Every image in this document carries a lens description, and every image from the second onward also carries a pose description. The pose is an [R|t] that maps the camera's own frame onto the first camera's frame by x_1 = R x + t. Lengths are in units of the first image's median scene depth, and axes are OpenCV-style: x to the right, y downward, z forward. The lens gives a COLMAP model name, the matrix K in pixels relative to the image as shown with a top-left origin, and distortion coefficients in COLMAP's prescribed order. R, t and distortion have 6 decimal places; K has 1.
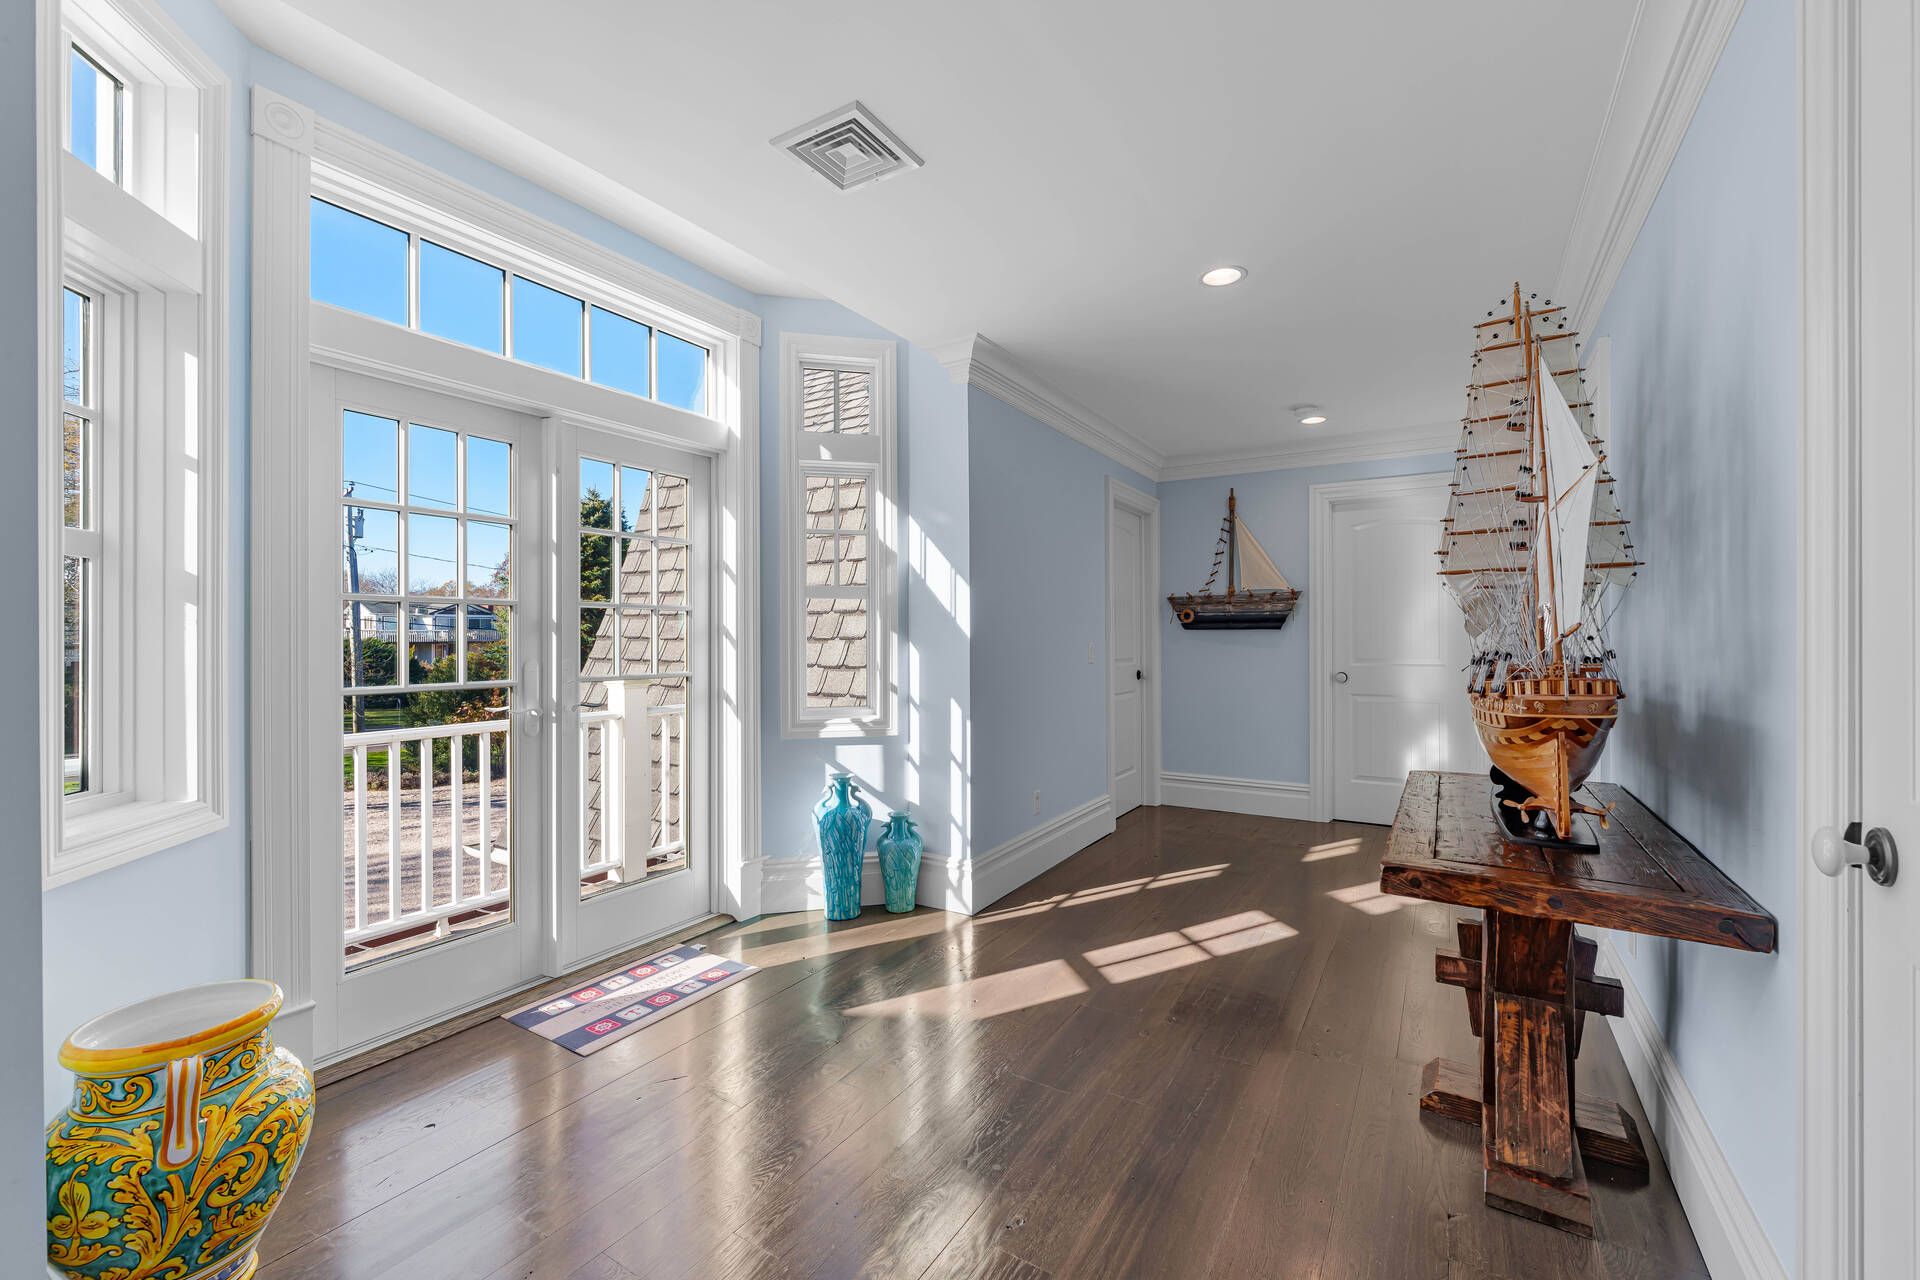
lens RADIAL K [[780.7, 0, 958.1], [0, 780.7, 638.7], [0, 0, 1]] dist [0.001776, -0.001151]
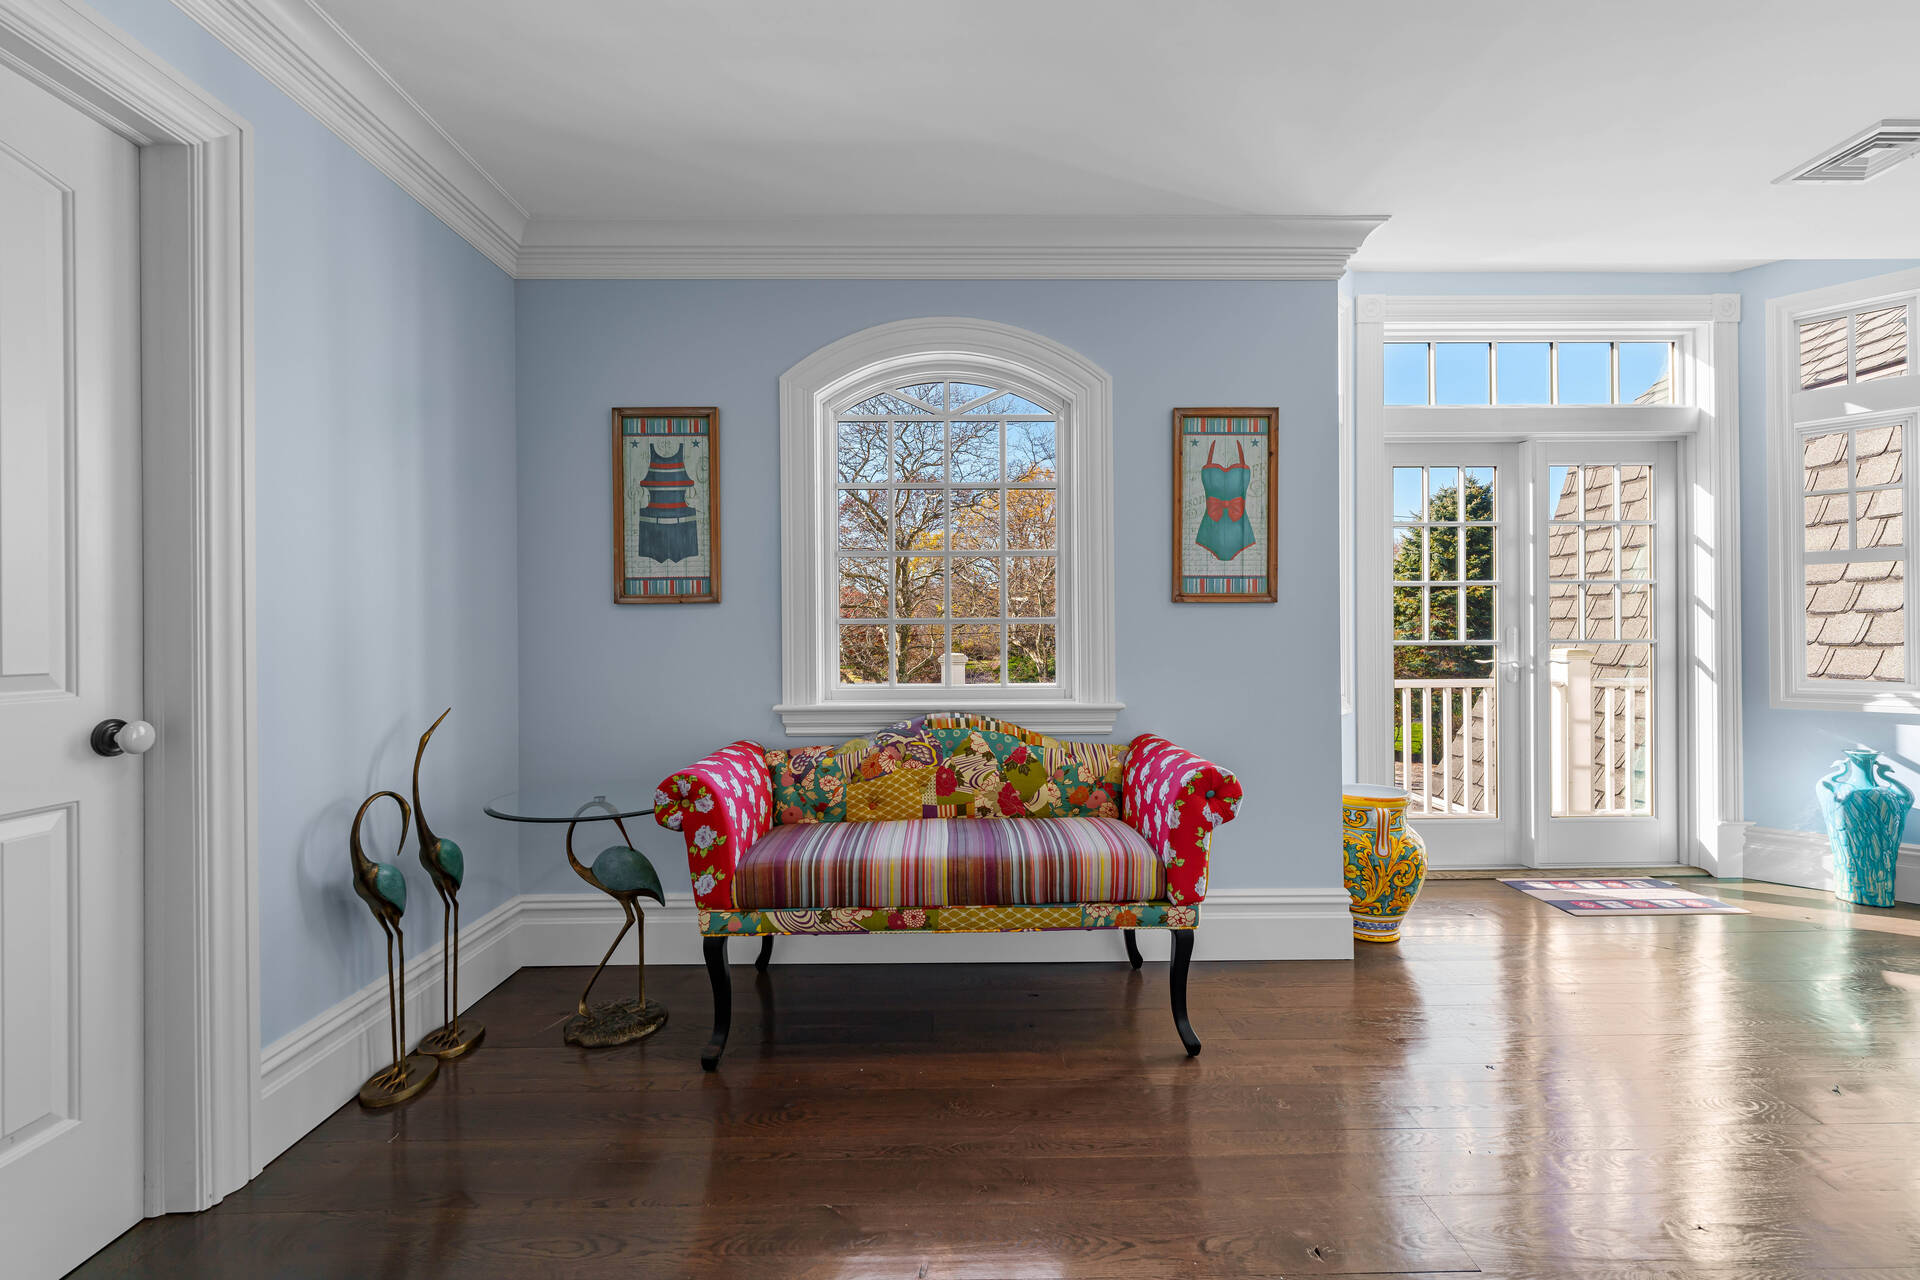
lens RADIAL K [[780.7, 0, 957.0], [0, 780.7, 636.2], [0, 0, 1]] dist [0.001776, -0.001151]
pose [[0.538470, -0.002752, -0.842640, 0.054981], [0.004819, 0.999988, -0.000186, 0.032995], [0.842631, -0.003960, 0.538477, -0.415303]]
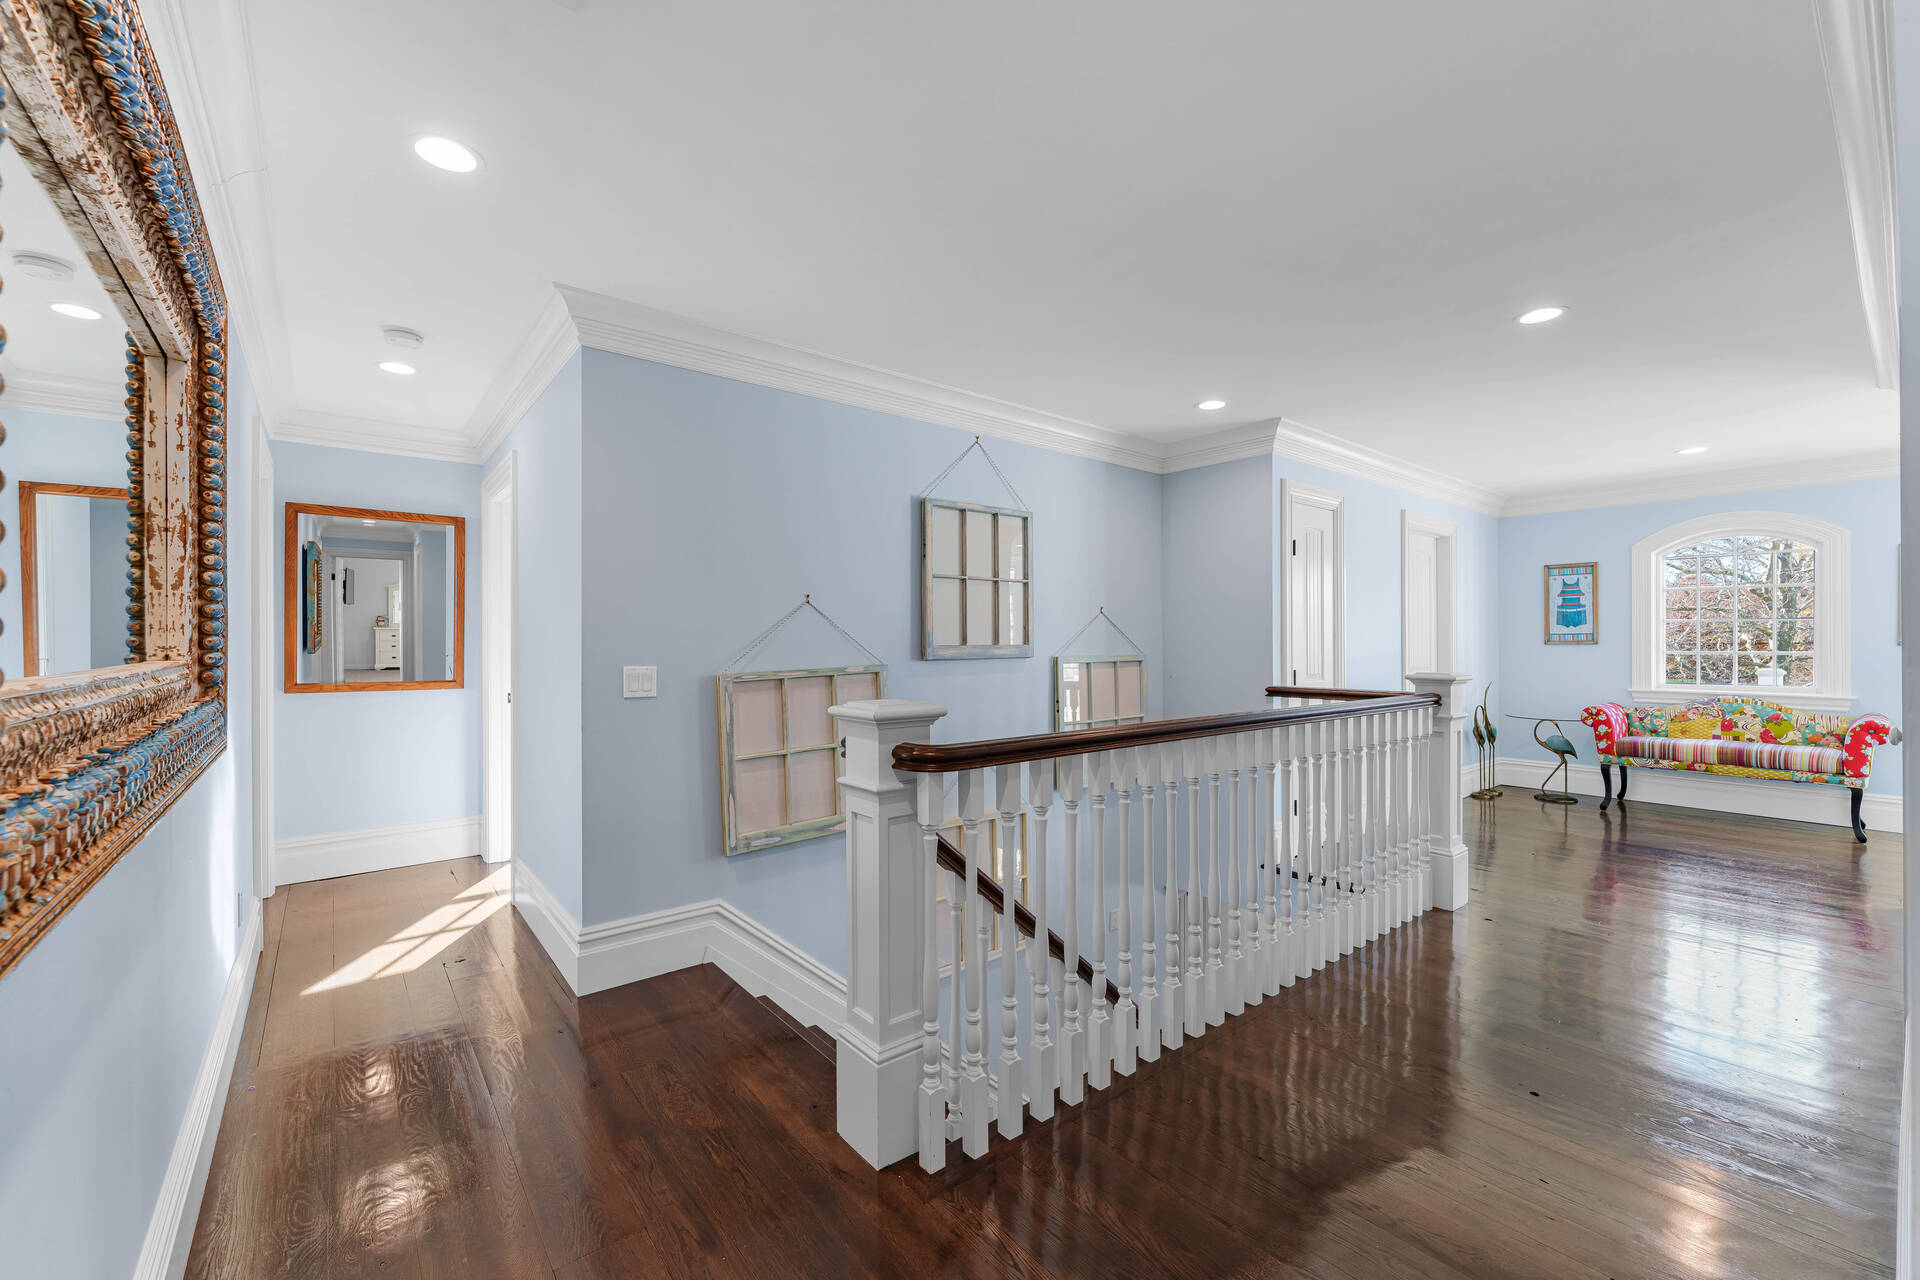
lens RADIAL K [[780.7, 0, 963.0], [0, 780.7, 645.5], [0, 0, 1]] dist [0.001776, -0.001151]
pose [[-0.317032, 0.007945, -0.948381, 2.385345], [0.004737, 0.999966, 0.006794, -0.049499], [0.948403, -0.002338, -0.317059, -1.413072]]
